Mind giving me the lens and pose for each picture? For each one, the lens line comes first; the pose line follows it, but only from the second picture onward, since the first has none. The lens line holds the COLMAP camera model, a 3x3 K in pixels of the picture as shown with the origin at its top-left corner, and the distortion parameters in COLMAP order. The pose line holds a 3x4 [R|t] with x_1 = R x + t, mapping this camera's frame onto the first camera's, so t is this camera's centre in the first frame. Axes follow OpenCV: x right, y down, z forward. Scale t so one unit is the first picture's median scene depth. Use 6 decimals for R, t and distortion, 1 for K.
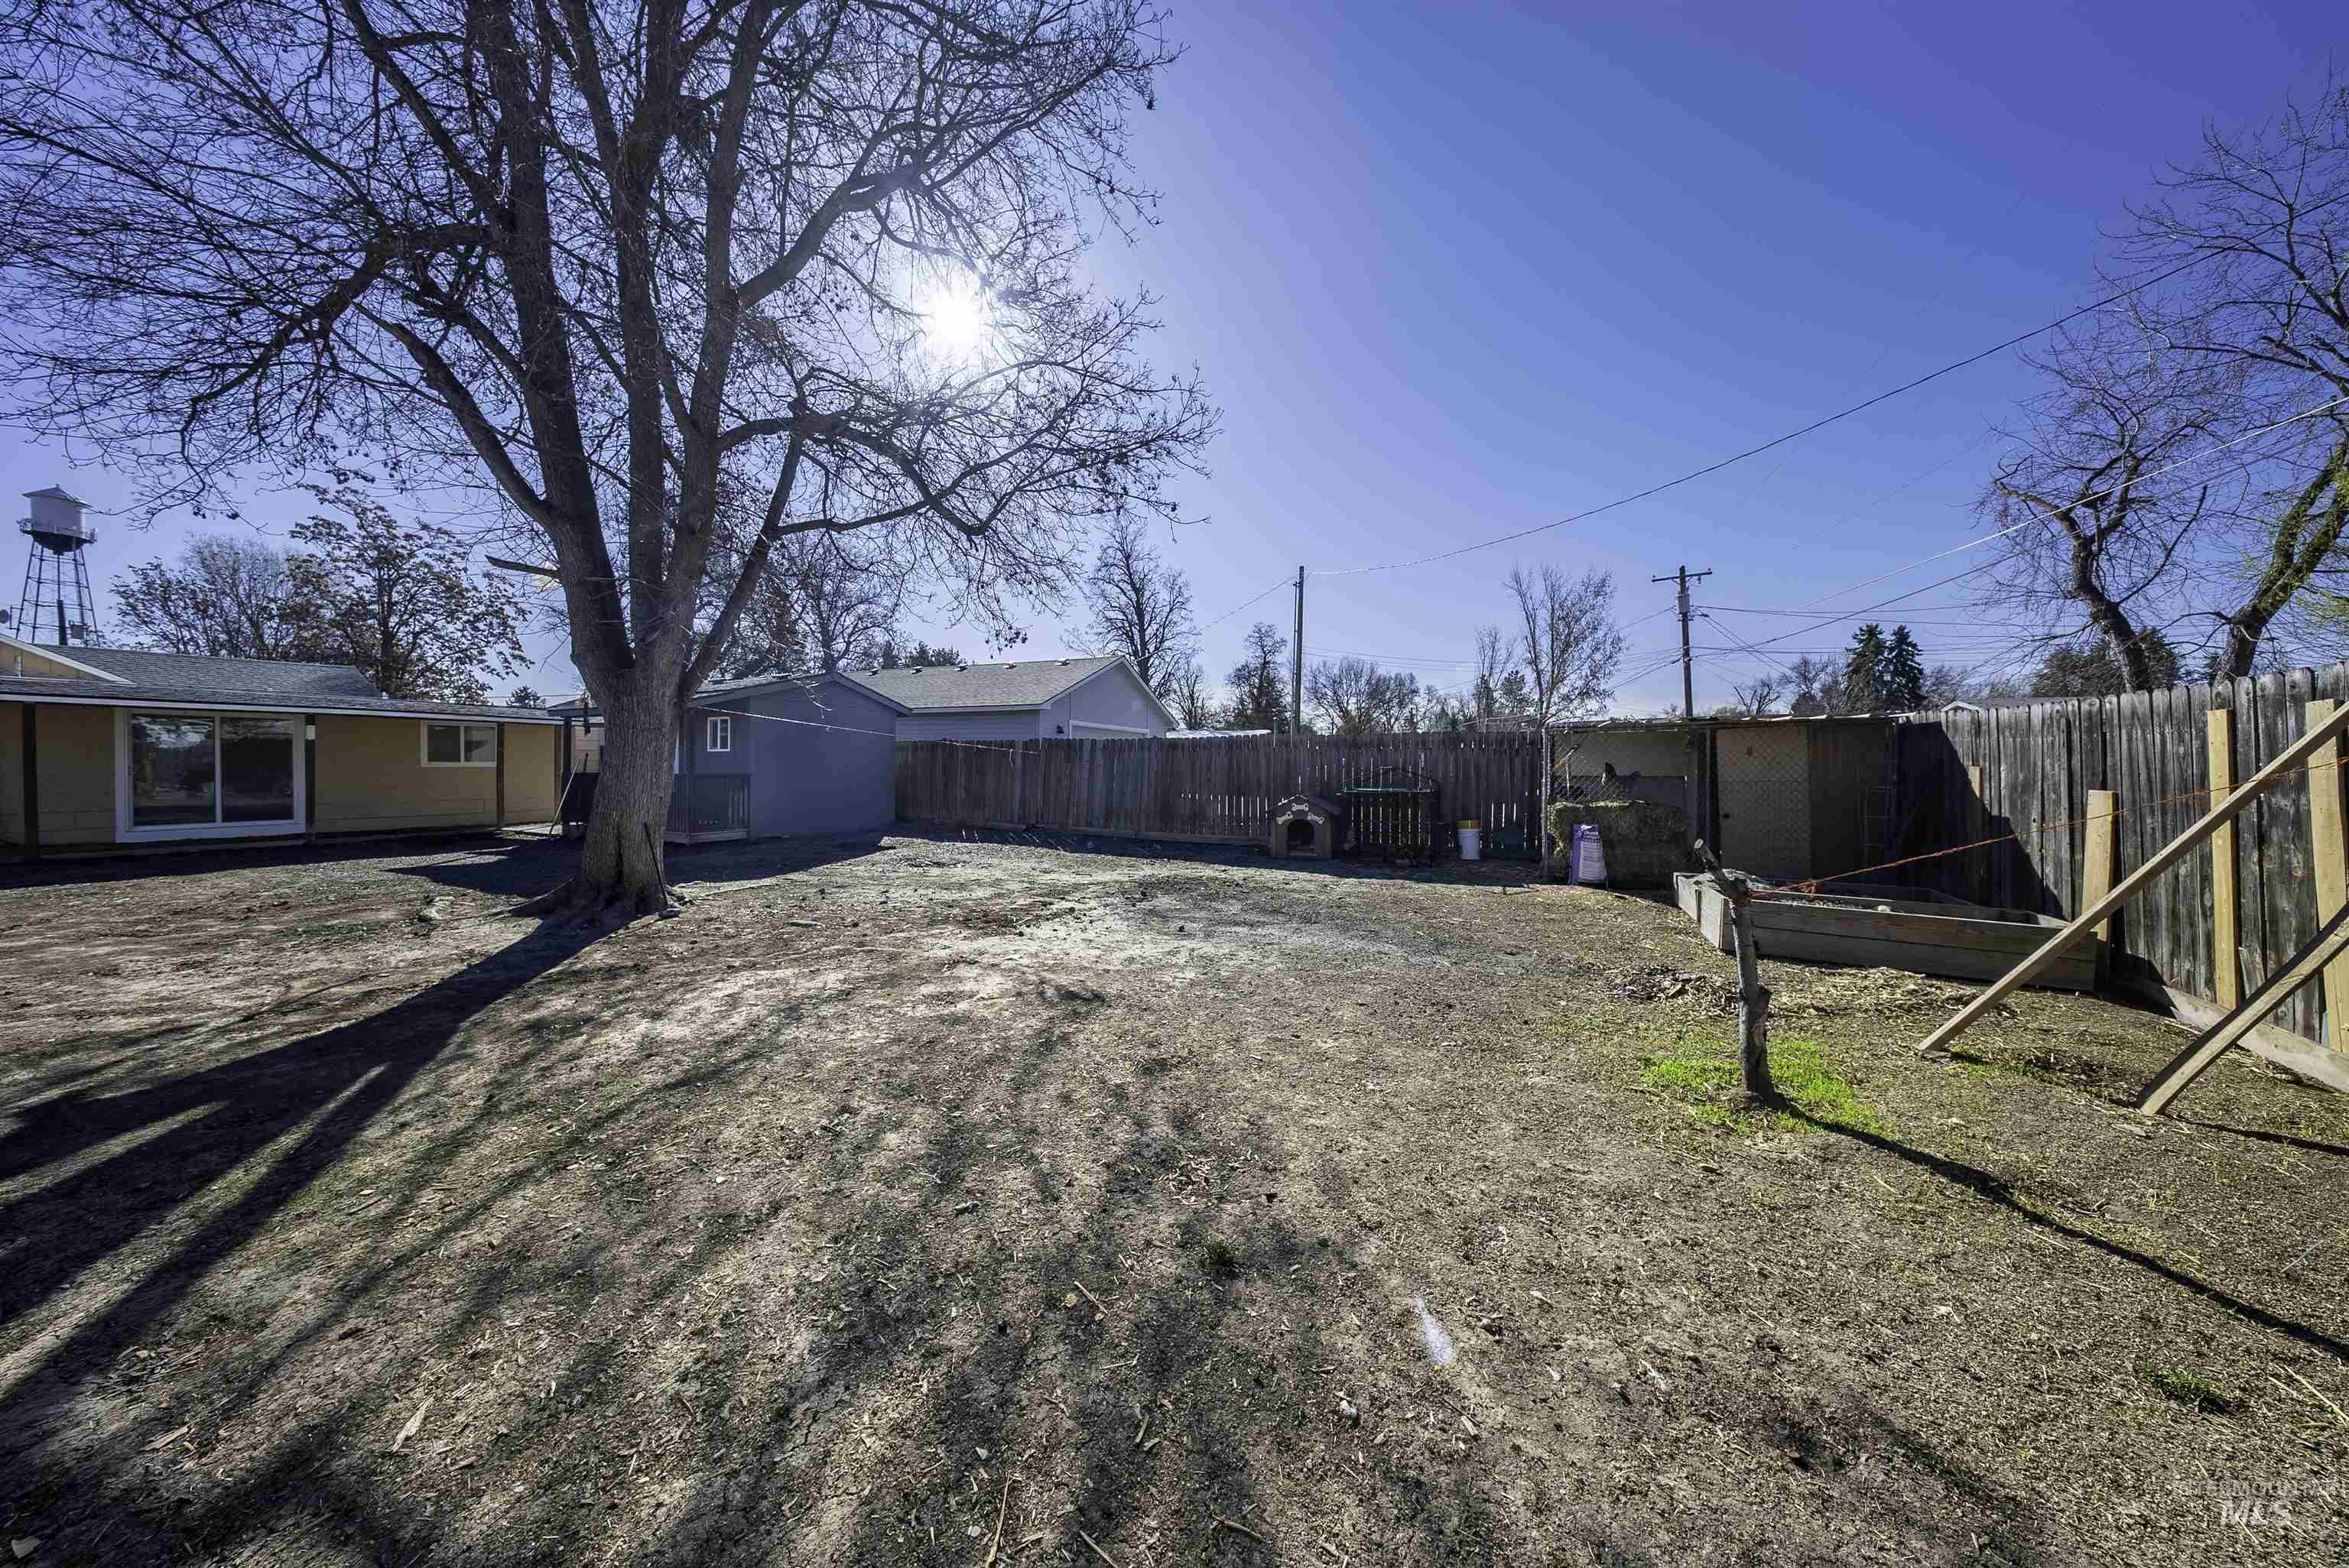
lens RADIAL K [[704.2, 0, 1174.5], [0, 704.2, 784.0], [0, 0, 1]] dist [0.000243, -0.000025]
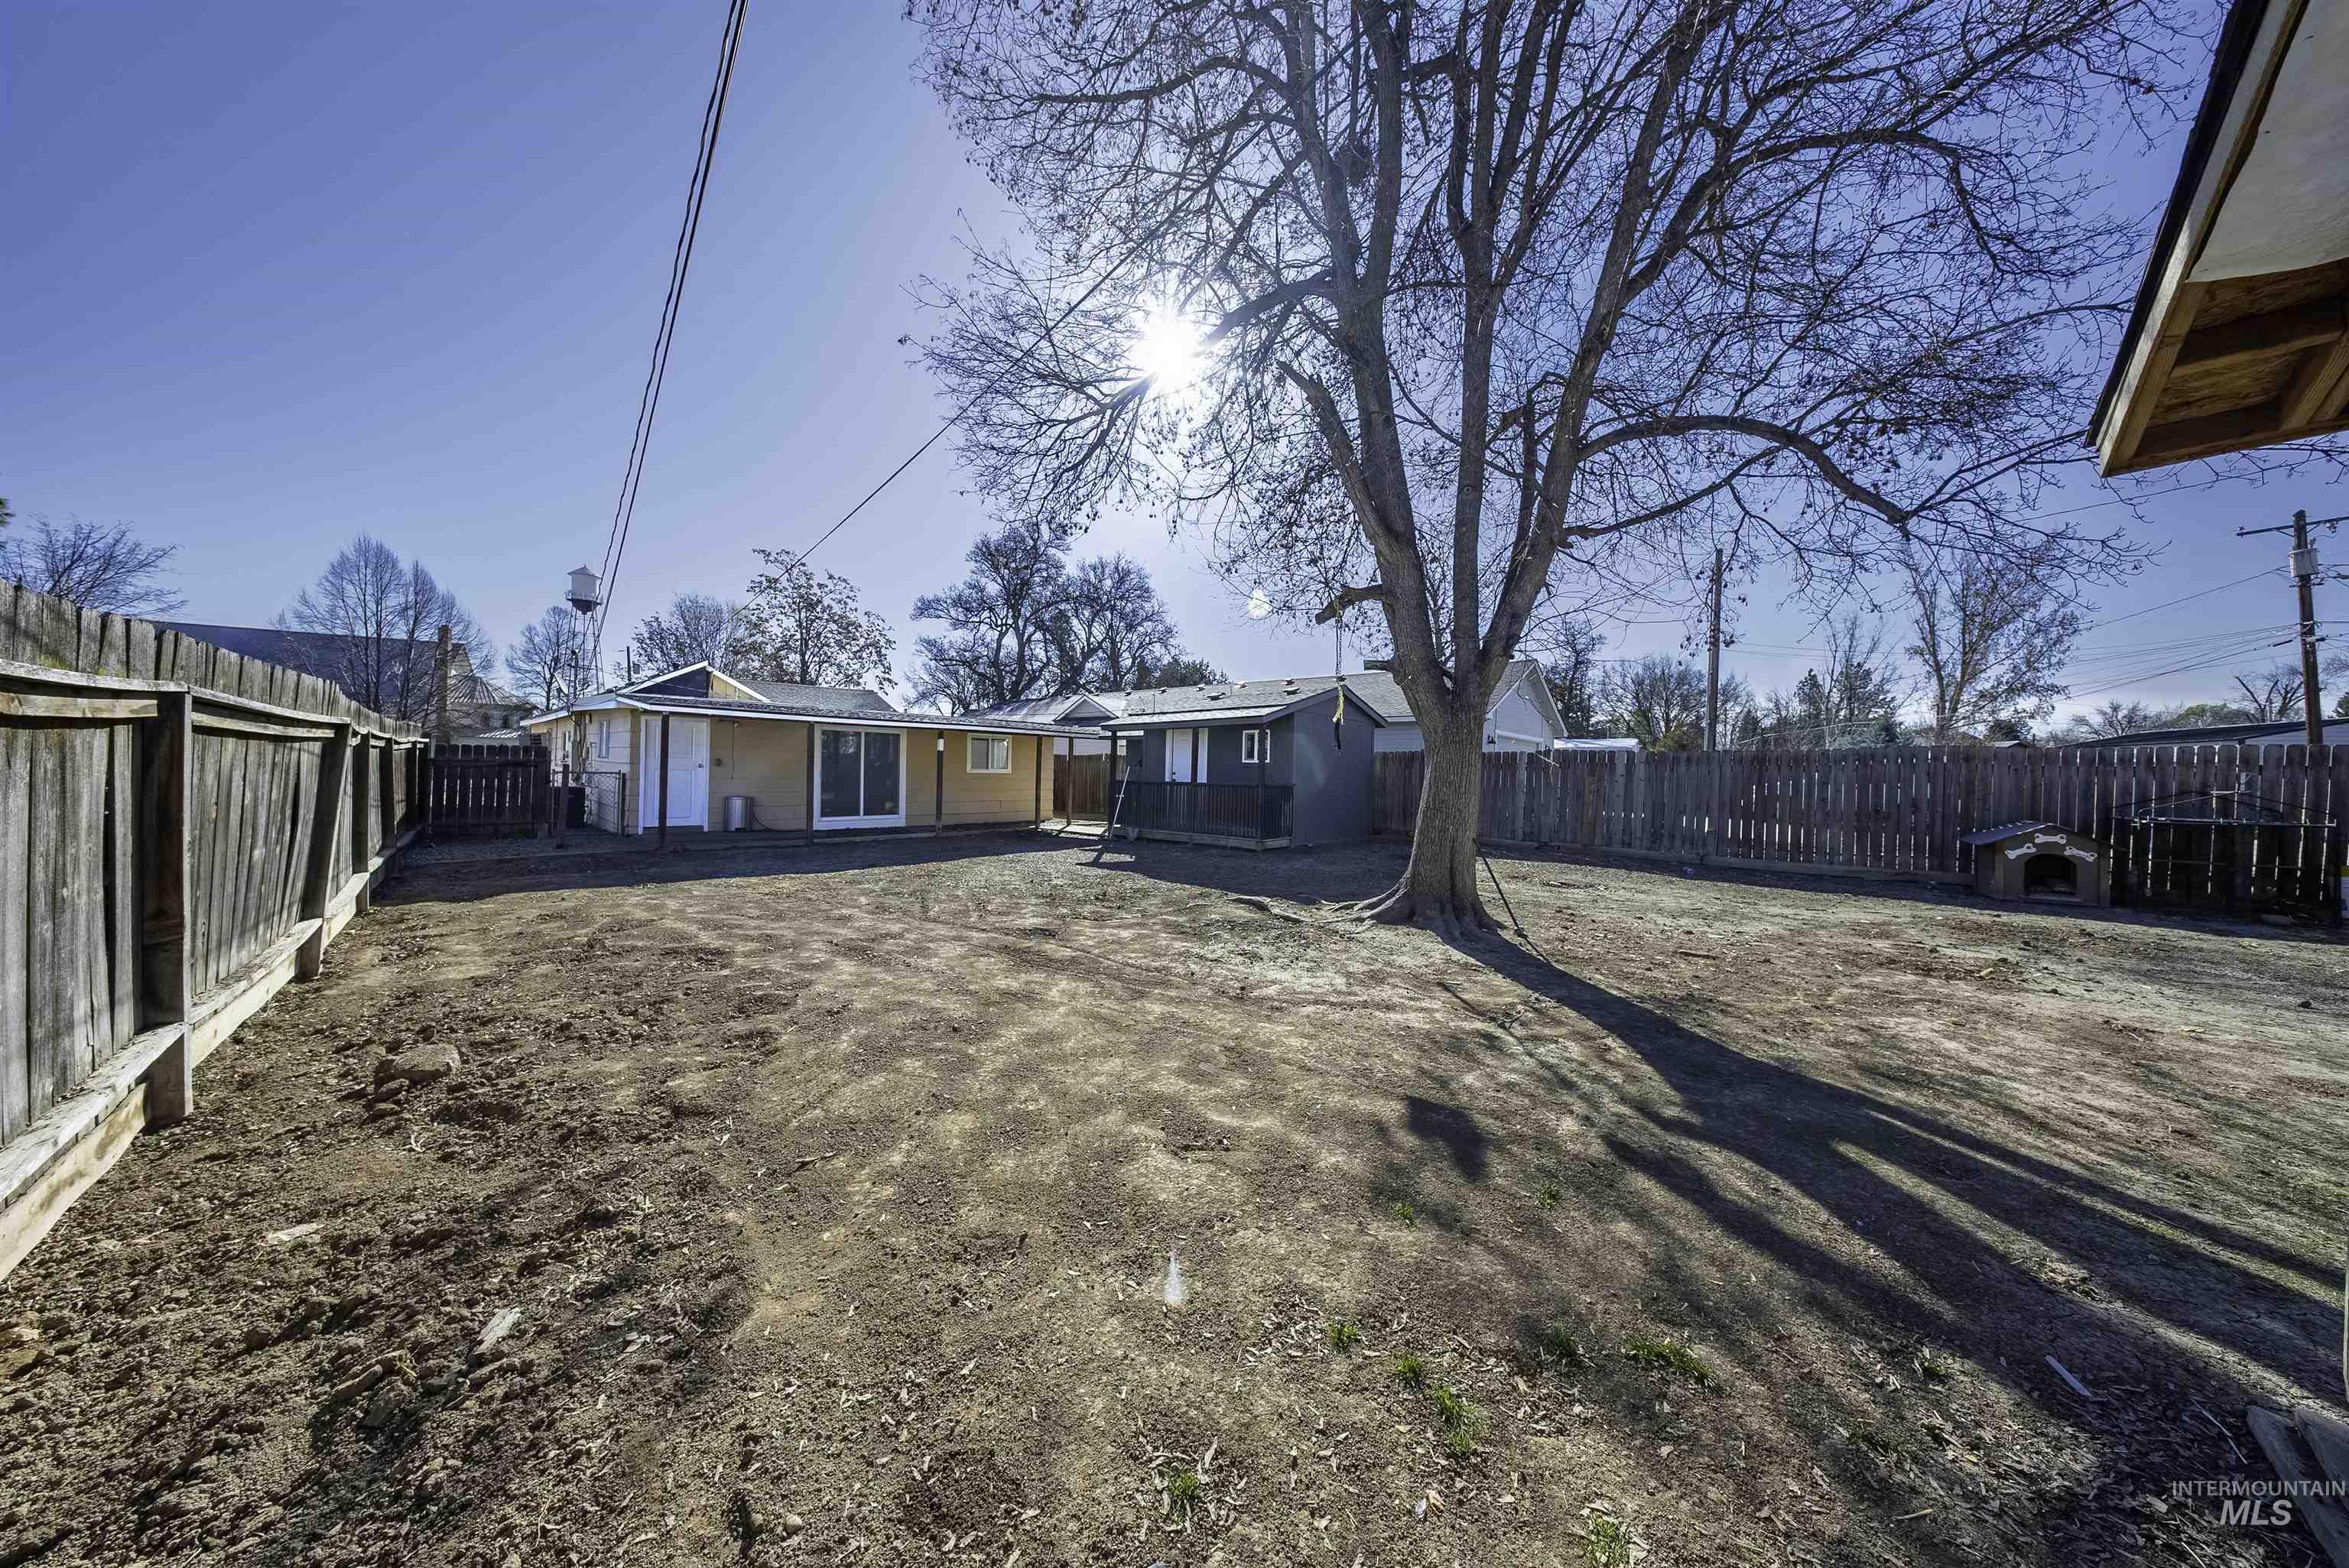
lens RADIAL K [[704.2, 0, 1174.5], [0, 704.2, 784.0], [0, 0, 1]] dist [0.000243, -0.000025]
pose [[0.959988, 0.014155, -0.279685, -0.136843], [-0.017149, 0.999819, -0.008260, -0.001478], [0.279517, 0.012726, 0.960056, -0.012792]]
